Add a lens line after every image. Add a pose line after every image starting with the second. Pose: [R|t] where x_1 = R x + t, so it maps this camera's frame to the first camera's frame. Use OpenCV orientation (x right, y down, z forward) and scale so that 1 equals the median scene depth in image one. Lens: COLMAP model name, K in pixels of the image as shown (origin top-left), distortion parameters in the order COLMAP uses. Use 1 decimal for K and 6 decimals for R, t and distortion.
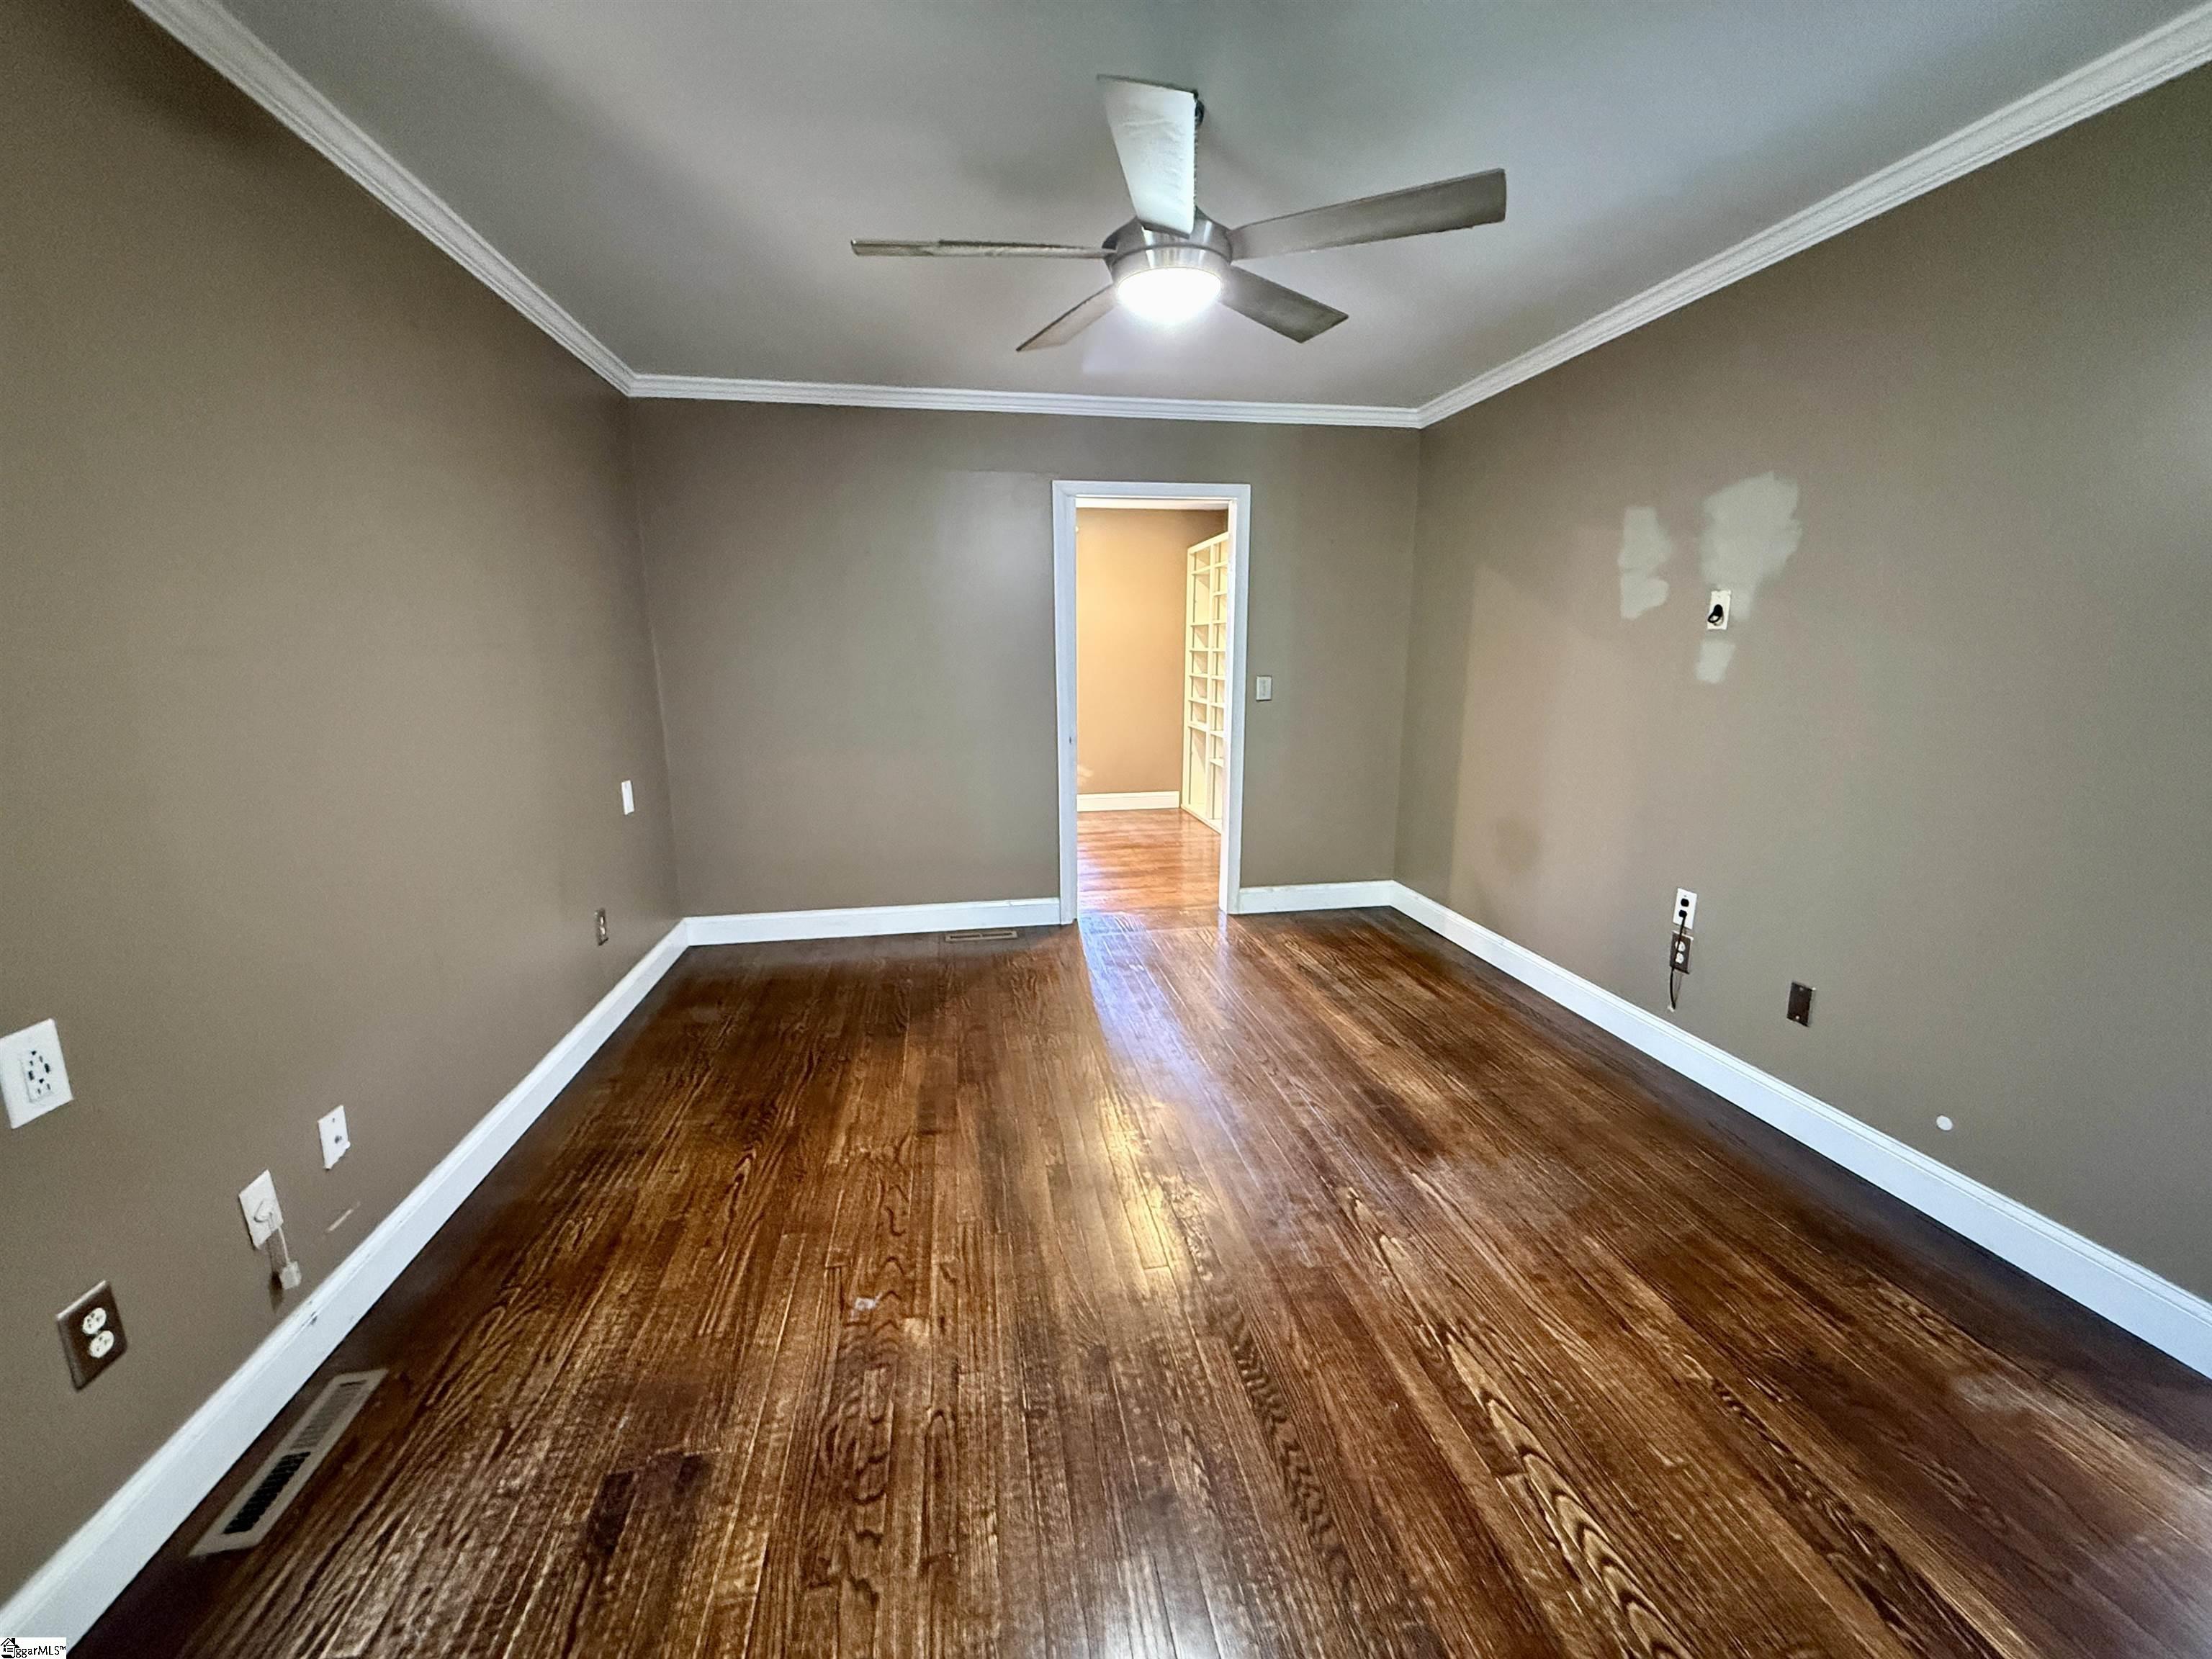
lens RADIAL K [[899.7, 0, 1106.0], [0, 899.7, 826.7], [0, 0, 1]] dist [-0.002961, 0.000454]
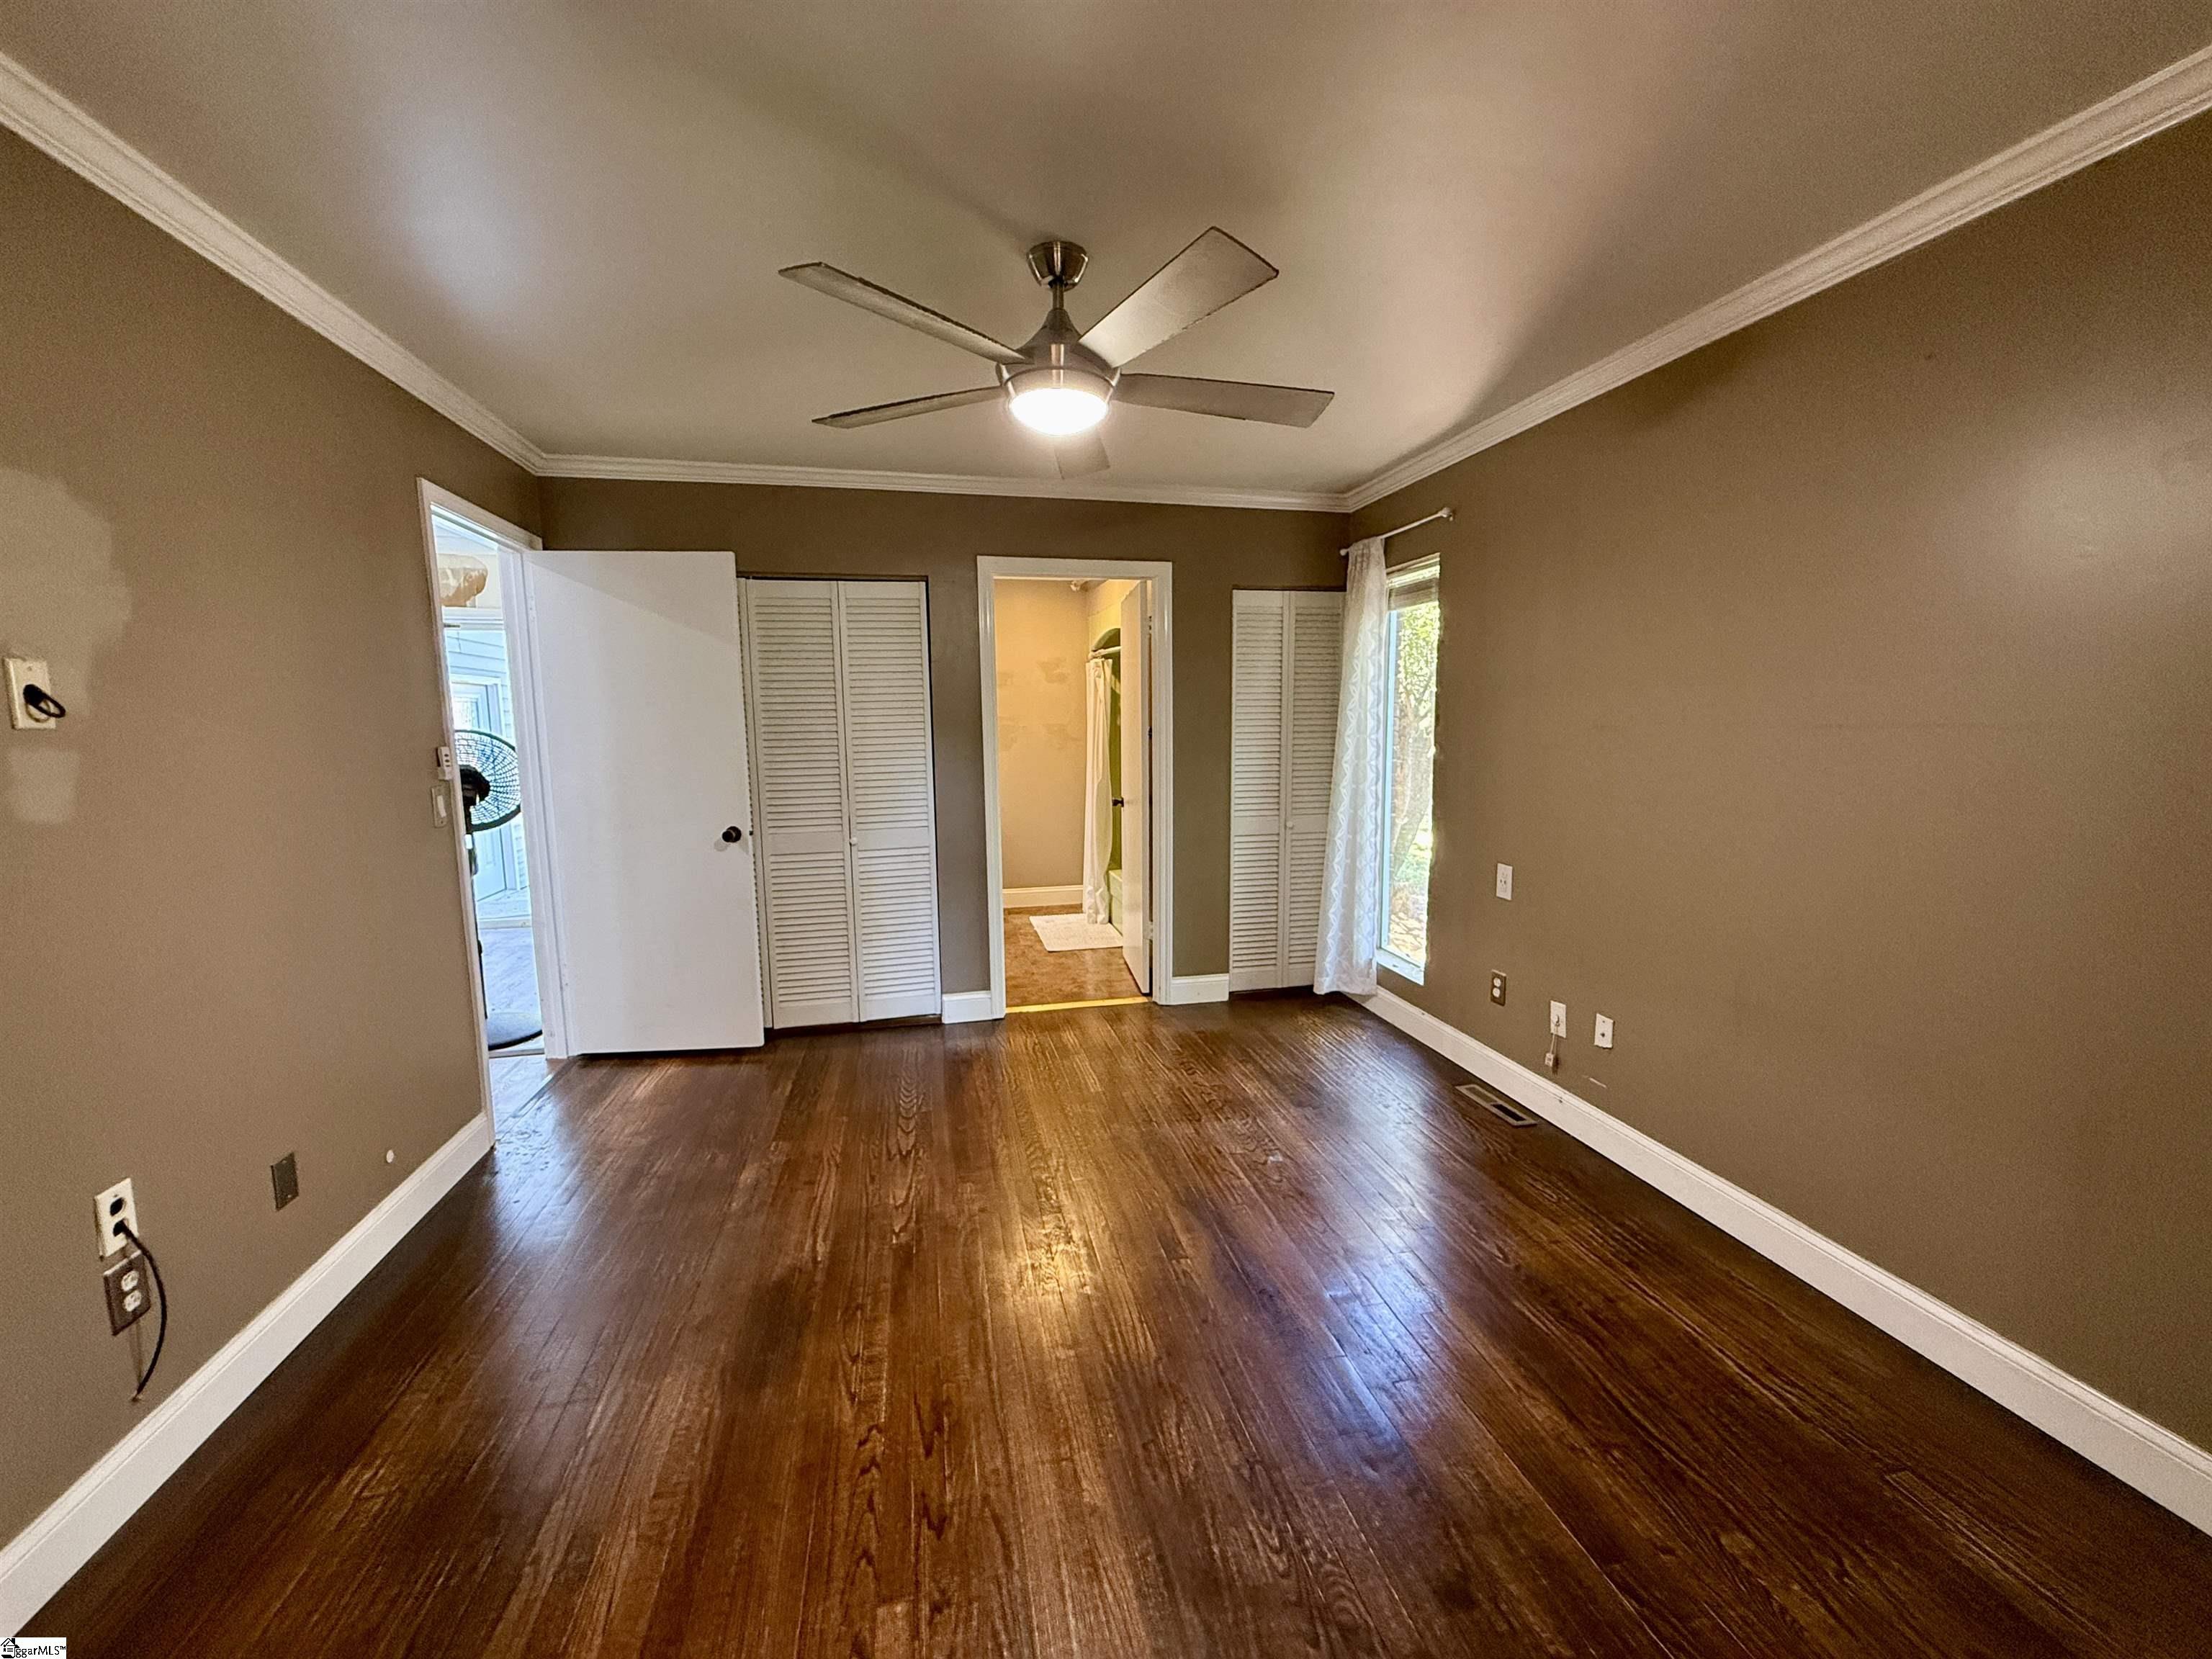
lens RADIAL K [[899.7, 0, 1109.2], [0, 899.7, 835.4], [0, 0, 1]] dist [-0.002961, 0.000454]
pose [[-0.998749, 0.020929, -0.045415, 0.053556], [0.005428, 0.948209, 0.317601, -0.364685], [0.049710, 0.316957, -0.947136, 1.748814]]
